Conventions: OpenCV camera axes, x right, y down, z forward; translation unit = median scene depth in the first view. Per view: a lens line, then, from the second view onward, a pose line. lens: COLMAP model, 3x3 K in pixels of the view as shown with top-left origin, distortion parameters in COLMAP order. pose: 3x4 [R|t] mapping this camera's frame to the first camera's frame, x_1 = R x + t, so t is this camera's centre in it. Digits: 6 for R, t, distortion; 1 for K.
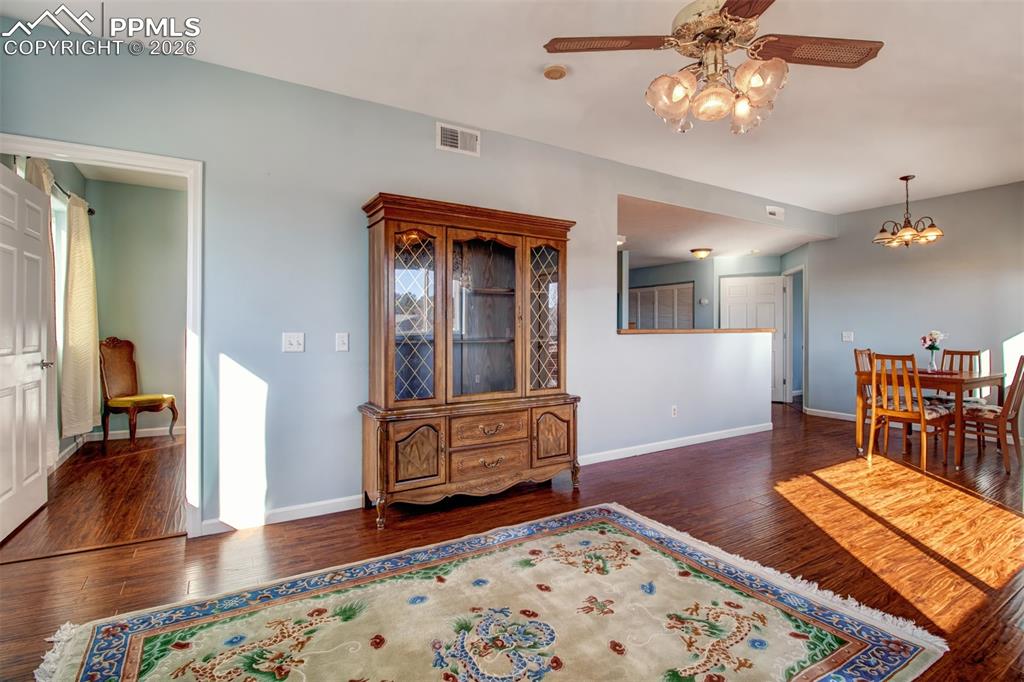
lens RADIAL K [[479.2, 0, 509.5], [0, 479.2, 330.9], [0, 0, 1]] dist [0.001750, -0.012295]
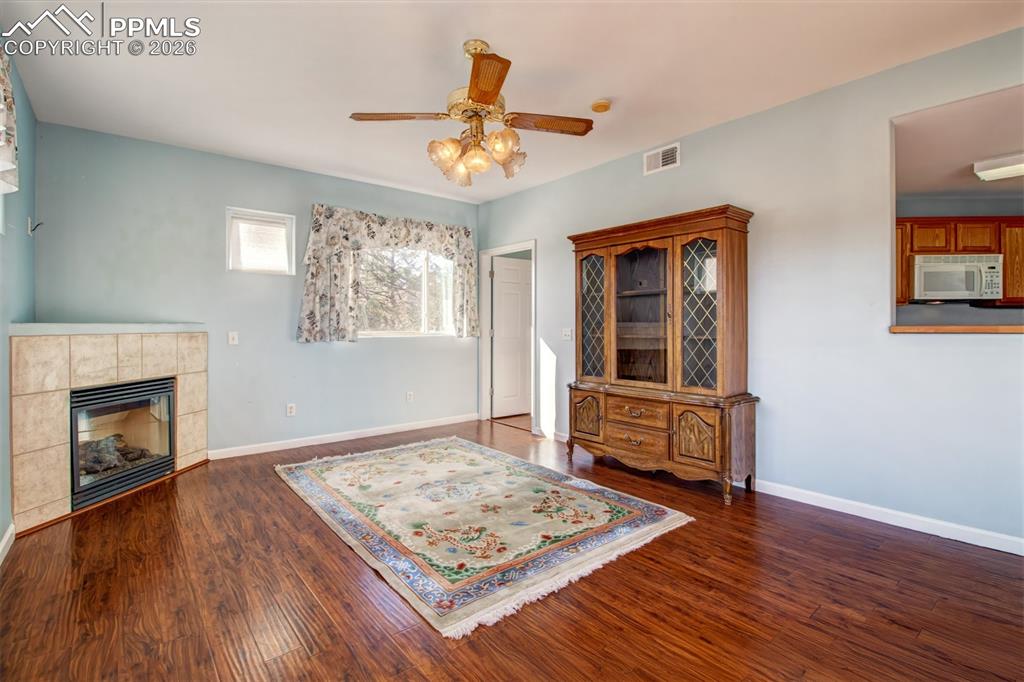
lens RADIAL K [[479.2, 0, 509.5], [0, 479.2, 330.9], [0, 0, 1]] dist [0.001750, -0.012295]
pose [[0.145318, 0.007804, -0.989354, 1.307119], [0.001848, 0.999965, 0.008159, -0.002813], [0.989383, -0.003014, 0.145298, 0.648785]]
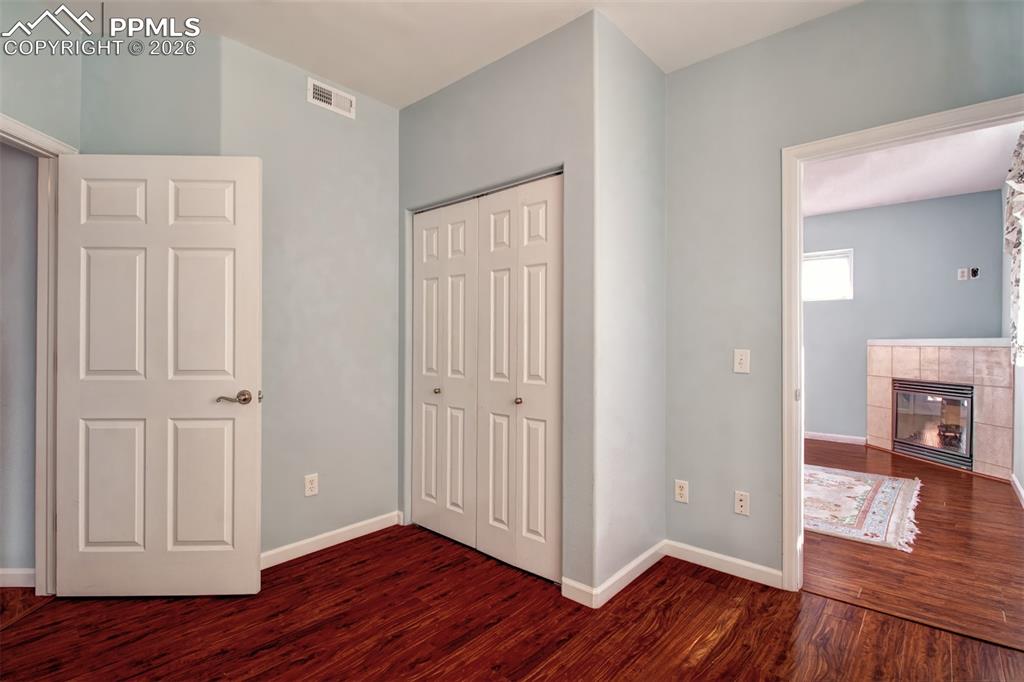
lens RADIAL K [[479.2, 0, 509.5], [0, 479.2, 330.9], [0, 0, 1]] dist [0.001750, -0.012295]
pose [[-0.288687, 0.017041, 0.957272, -1.399909], [0.000351, 0.999843, -0.017693, -0.013313], [-0.957424, -0.004772, -0.288648, 1.833351]]
